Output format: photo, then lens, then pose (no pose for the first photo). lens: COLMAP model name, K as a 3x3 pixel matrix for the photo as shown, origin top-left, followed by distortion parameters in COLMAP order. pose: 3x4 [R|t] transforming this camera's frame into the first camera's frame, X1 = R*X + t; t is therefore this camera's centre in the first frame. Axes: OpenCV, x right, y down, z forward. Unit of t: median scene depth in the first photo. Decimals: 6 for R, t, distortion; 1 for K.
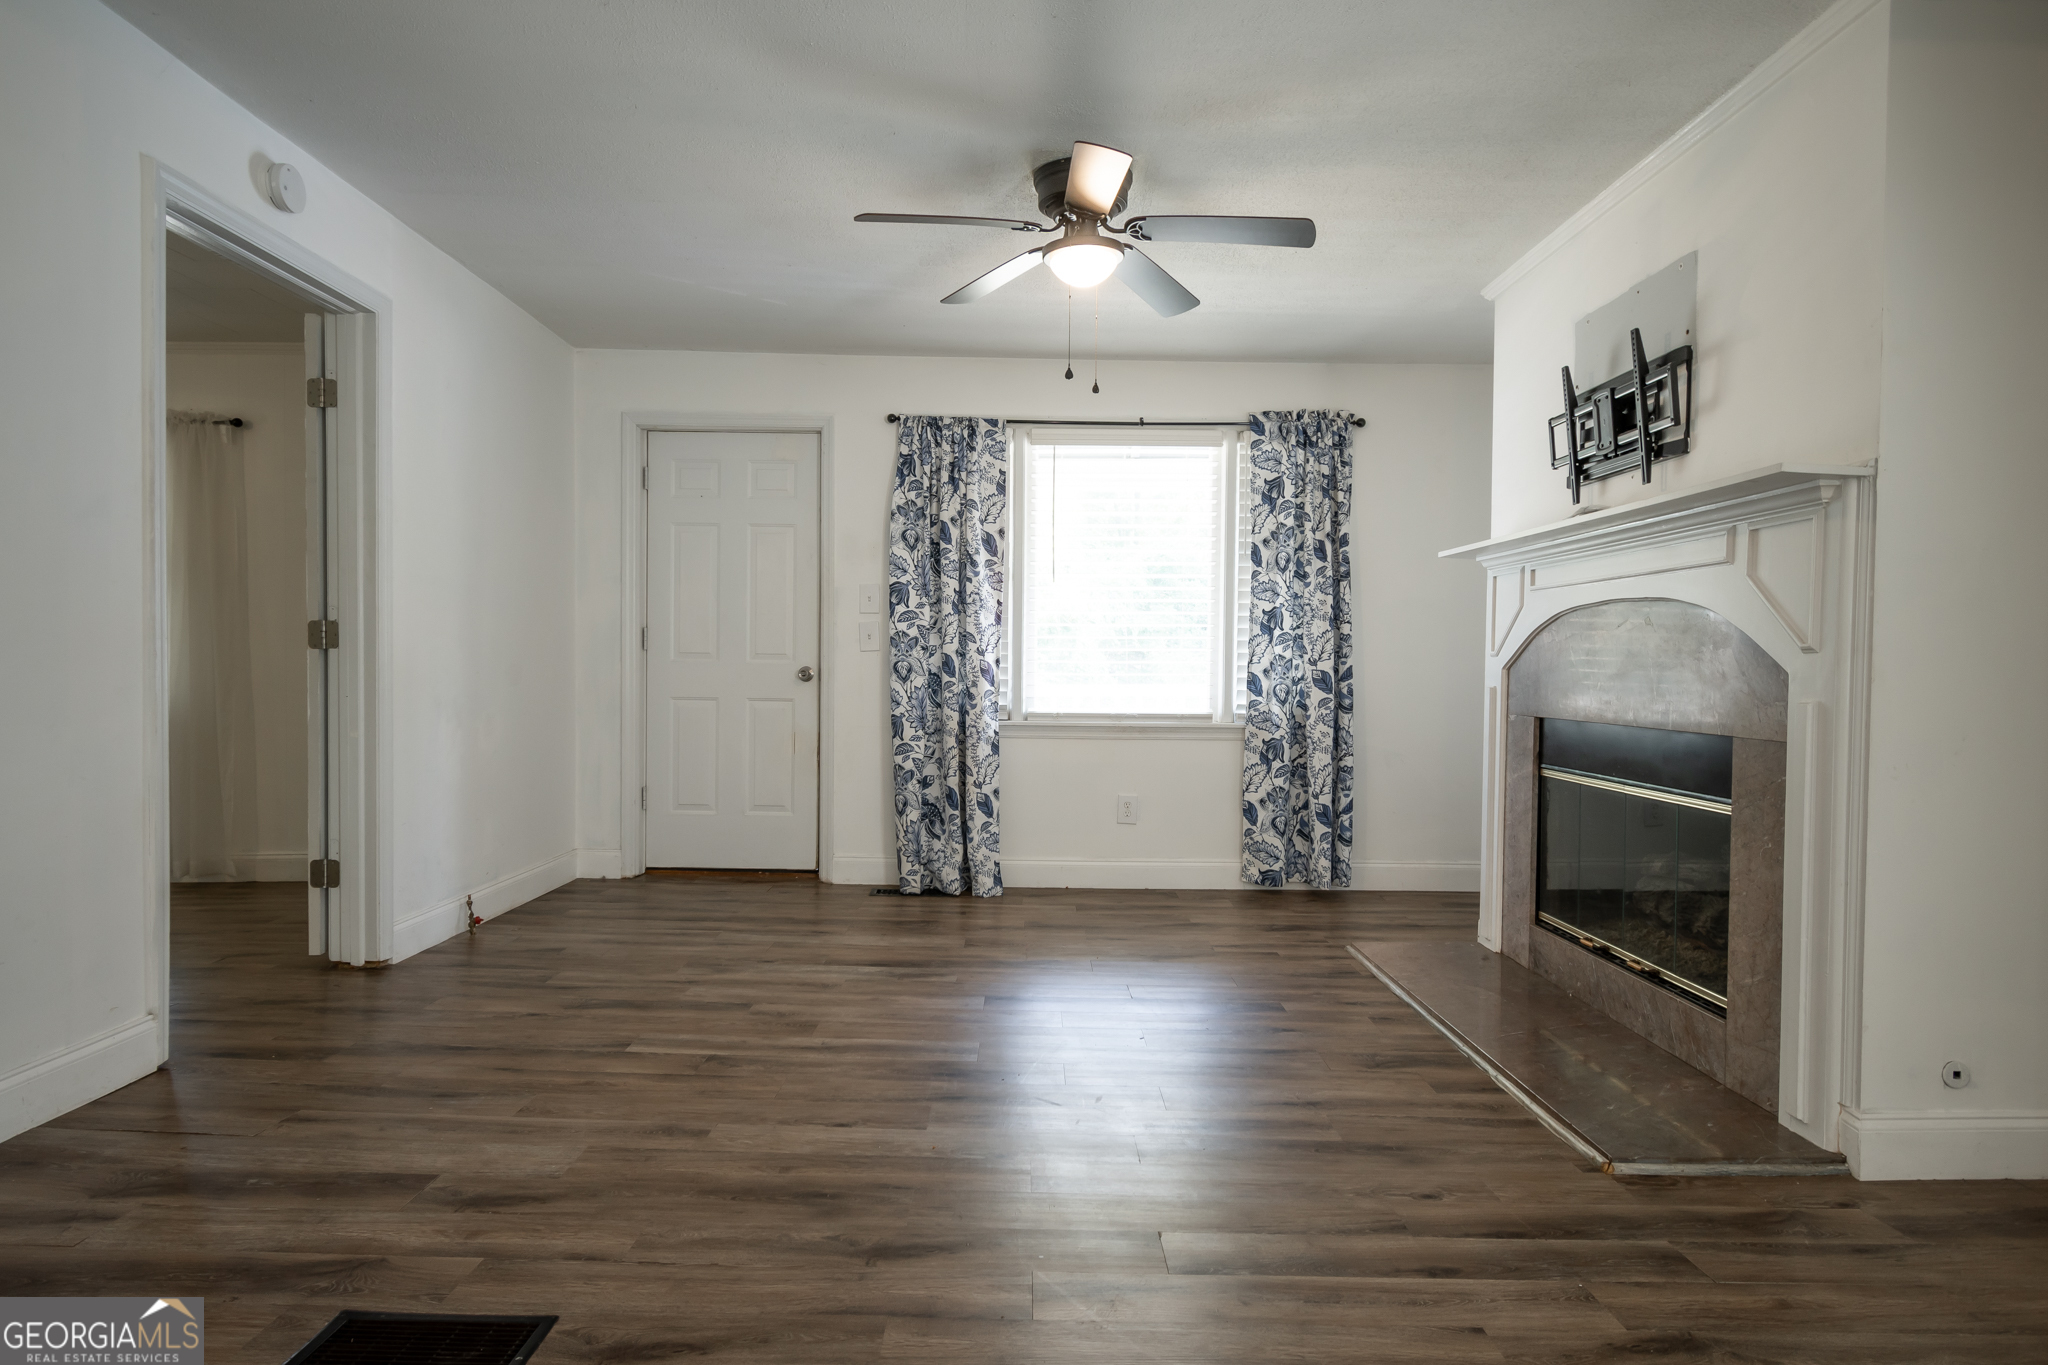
lens RADIAL K [[1156.2, 0, 1023.2], [0, 1156.2, 681.1], [0, 0, 1]] dist [-0.008963, -0.001375]
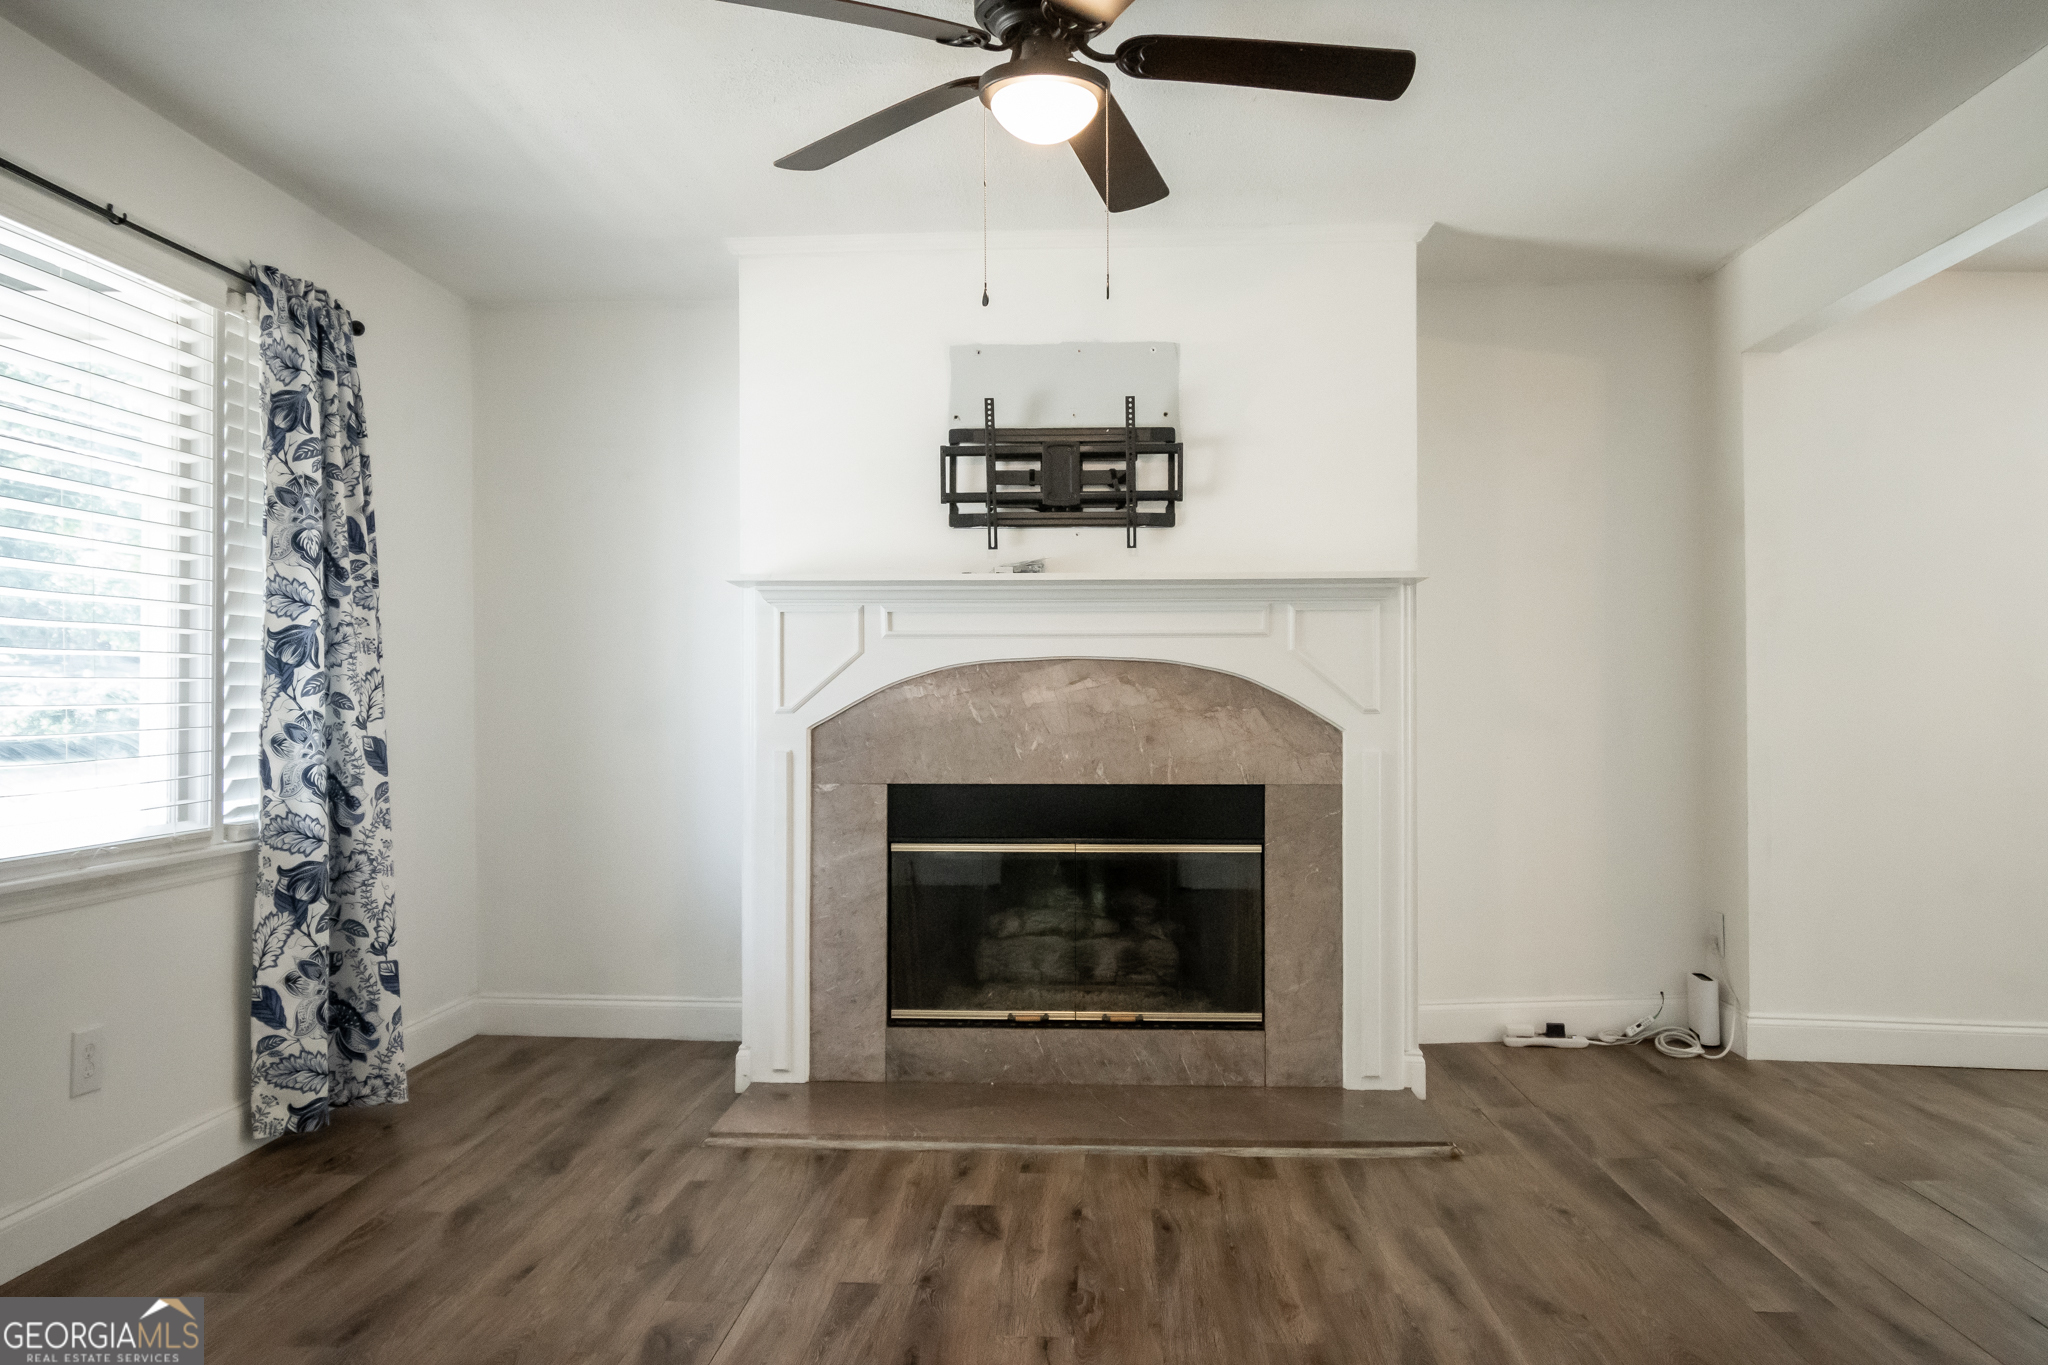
lens RADIAL K [[1477.7, 0, 1025.9], [0, 1477.7, 684.6], [0, 0, 1]] dist [0.002666, -0.002637]
pose [[0.056533, -0.002720, 0.998397, -0.707395], [0.015600, 0.999877, 0.001841, -0.047541], [-0.998279, 0.015471, 0.056569, 0.916336]]
